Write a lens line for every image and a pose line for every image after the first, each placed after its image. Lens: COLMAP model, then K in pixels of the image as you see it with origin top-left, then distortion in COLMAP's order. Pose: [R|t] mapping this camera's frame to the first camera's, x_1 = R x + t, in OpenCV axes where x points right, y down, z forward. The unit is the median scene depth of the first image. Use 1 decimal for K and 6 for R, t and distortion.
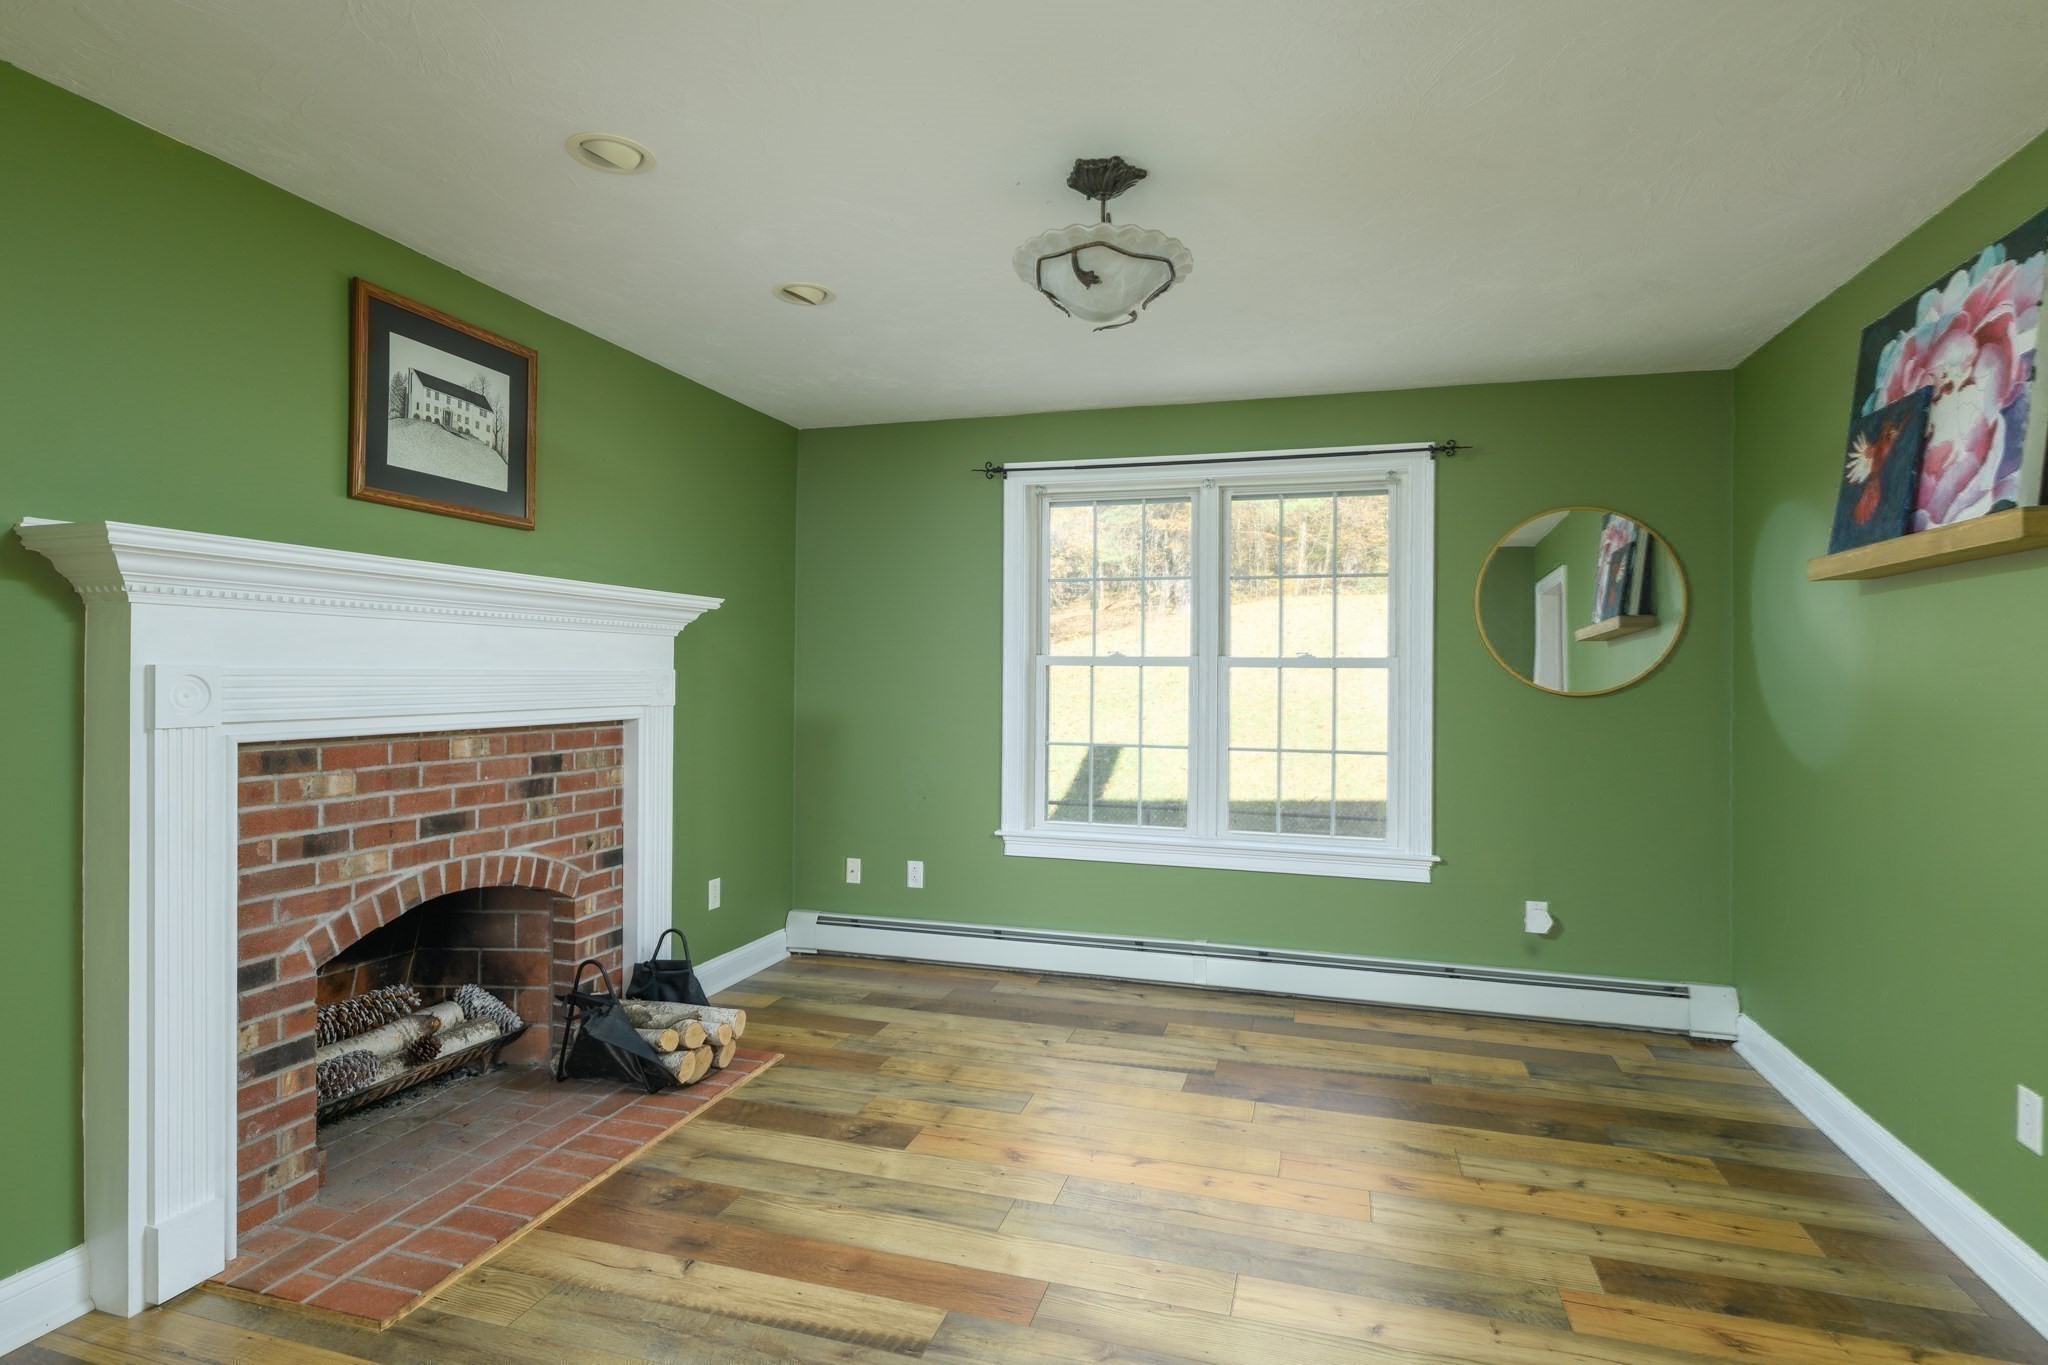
lens RADIAL K [[1051.0, 0, 1020.5], [0, 1051.0, 679.5], [0, 0, 1]] dist [-0.002036, -0.000314]
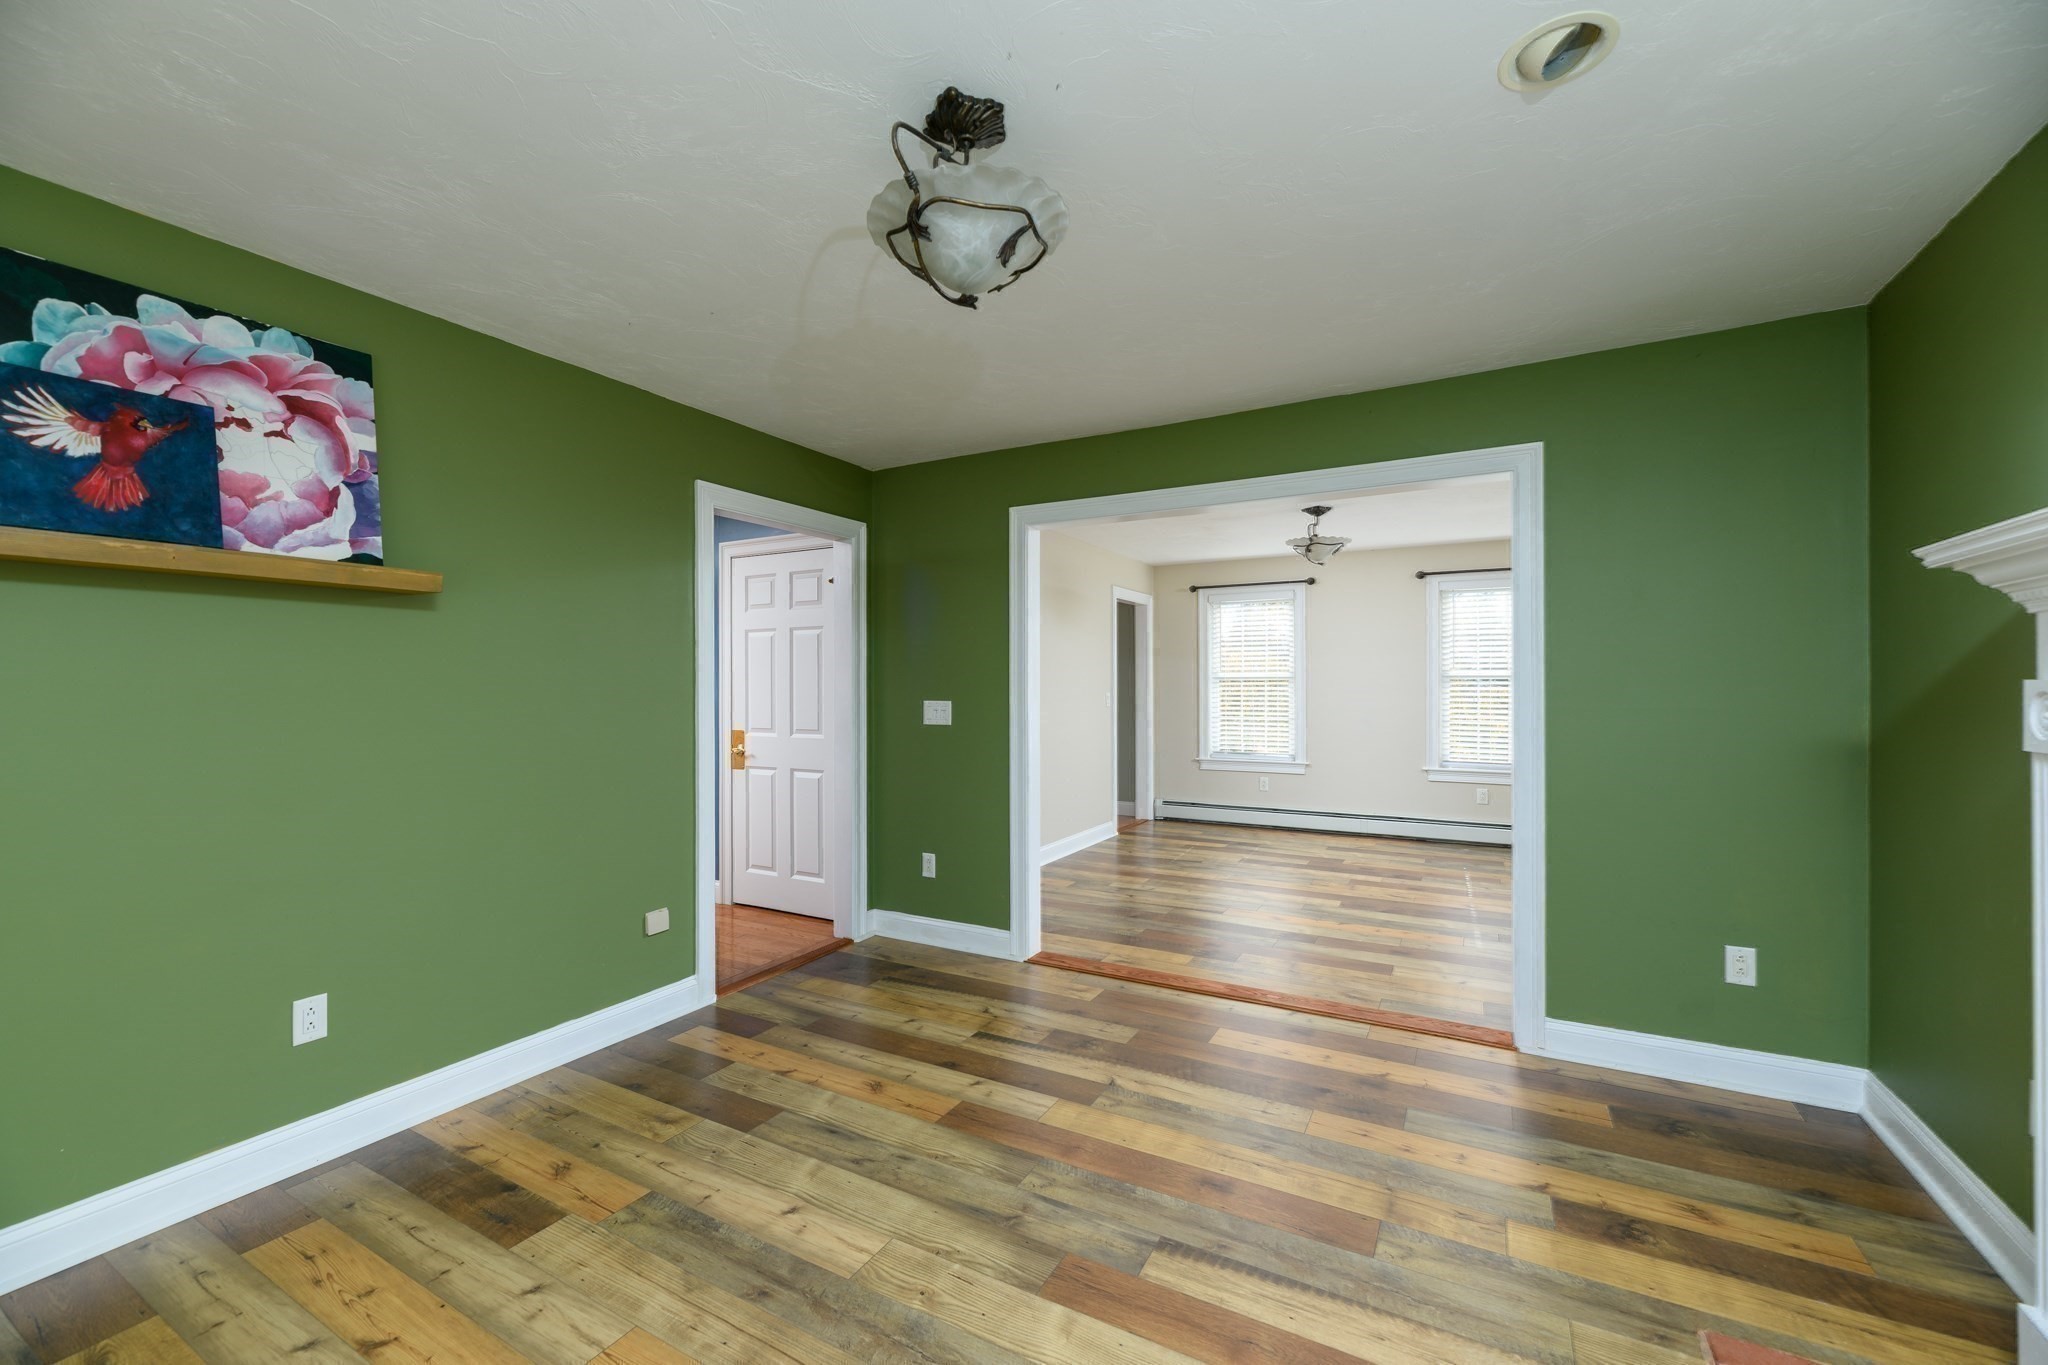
lens RADIAL K [[817.0, 0, 1027.4], [0, 817.0, 684.7], [0, 0, 1]] dist [0.000470, -0.000851]
pose [[-0.978291, -0.005213, 0.207169, -0.098331], [-0.005153, 0.999986, 0.000827, -0.004329], [-0.207171, -0.000259, -0.978305, 1.416354]]
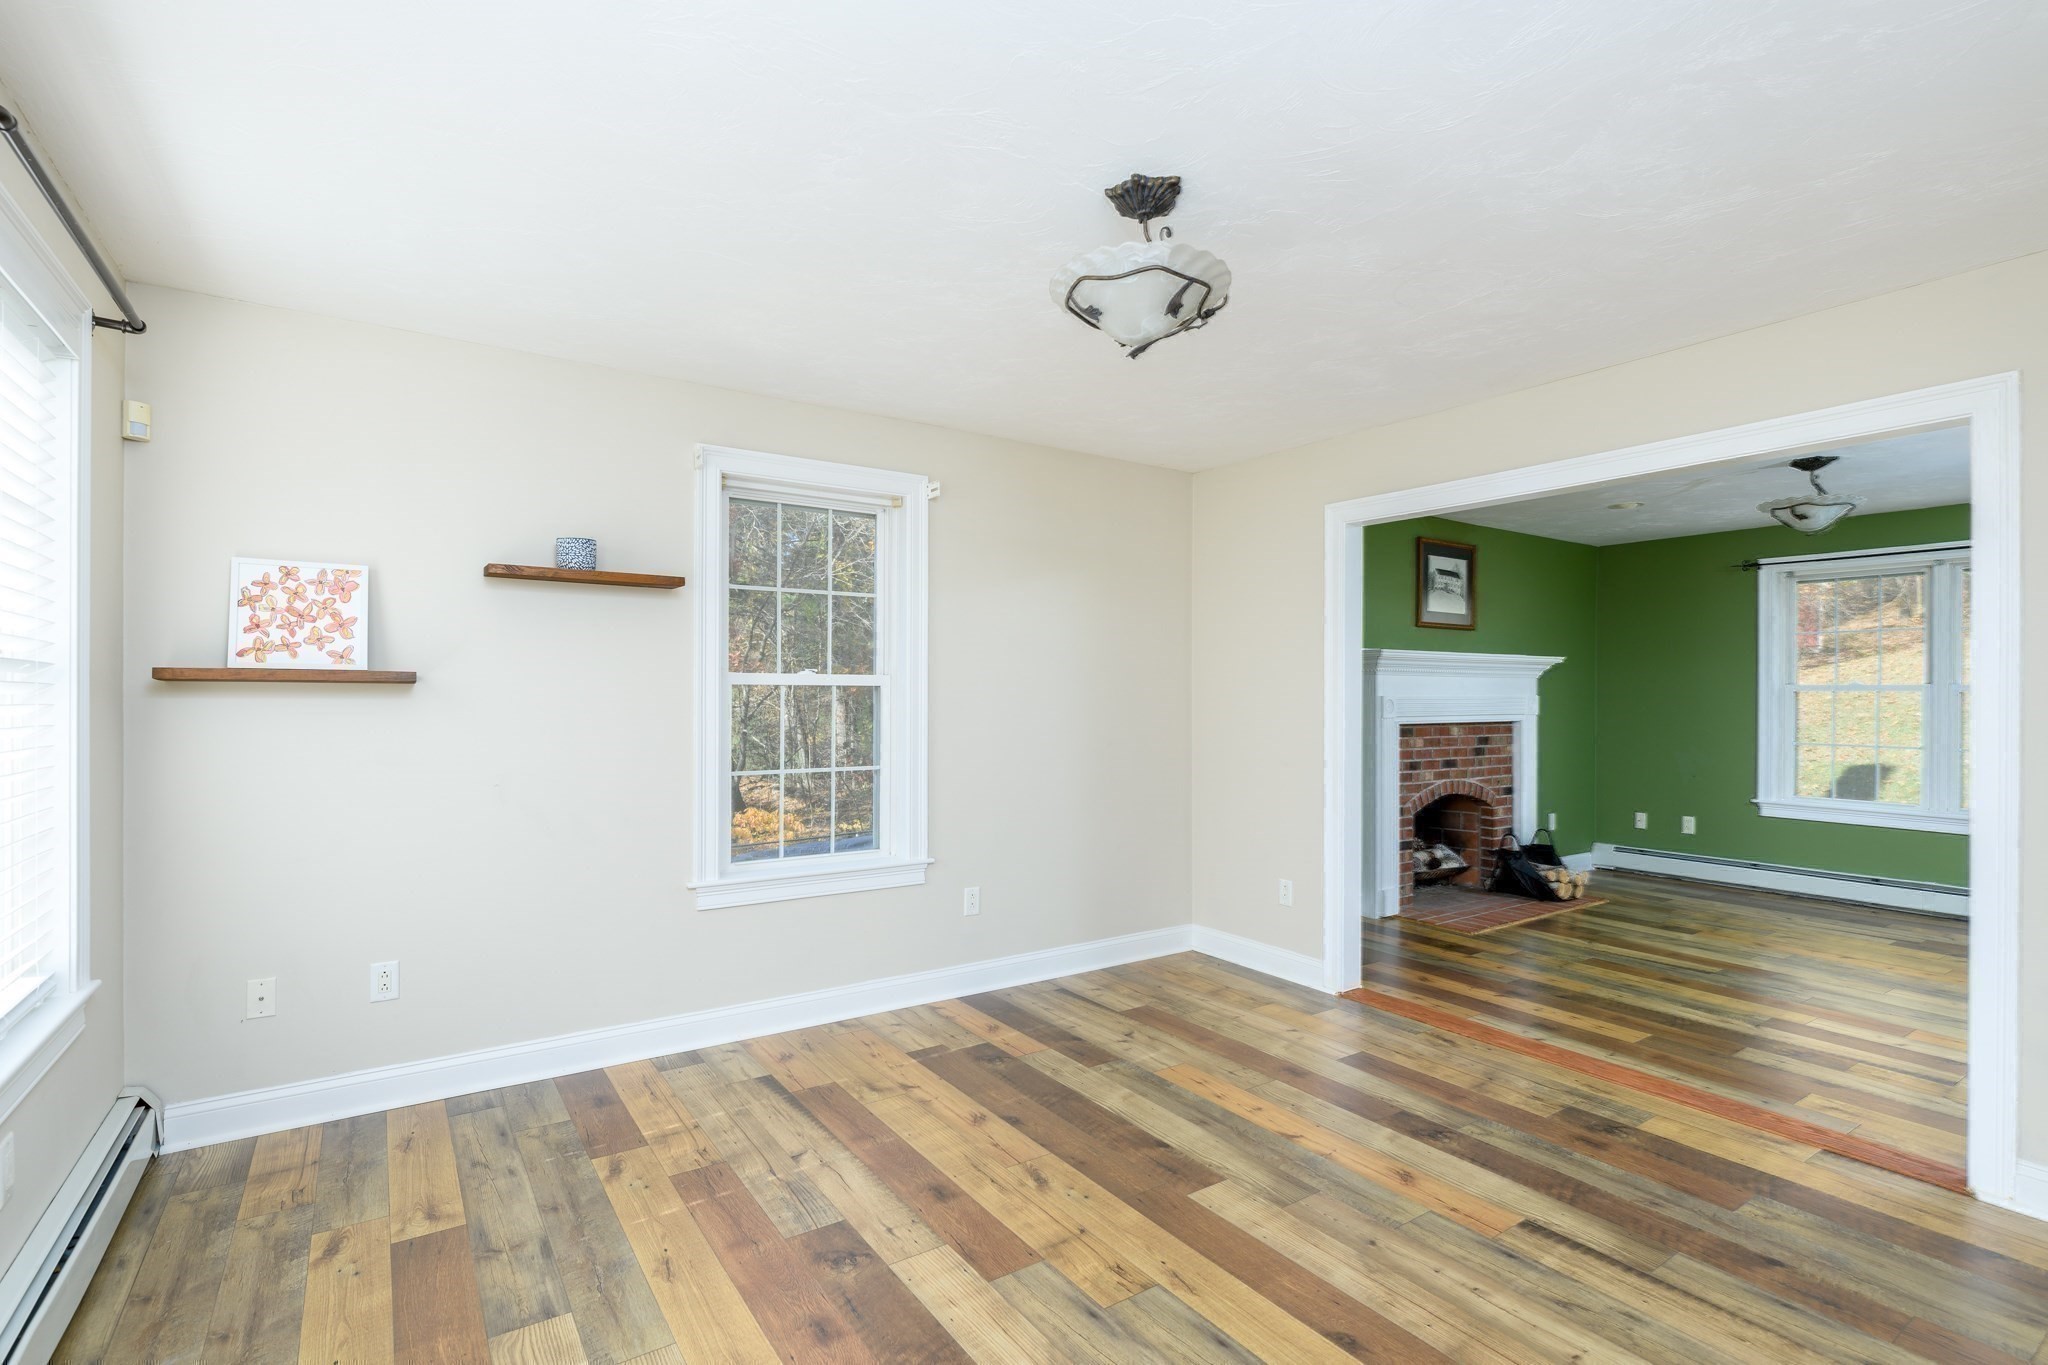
lens RADIAL K [[963.0, 0, 1012.9], [0, 963.0, 687.0], [0, 0, 1]] dist [-0.001243, -0.001350]
pose [[0.774587, -0.005976, -0.632439, 0.041916], [-0.000823, 0.999945, -0.010456, -0.006936], [0.632466, 0.008619, 0.774540, -1.137958]]
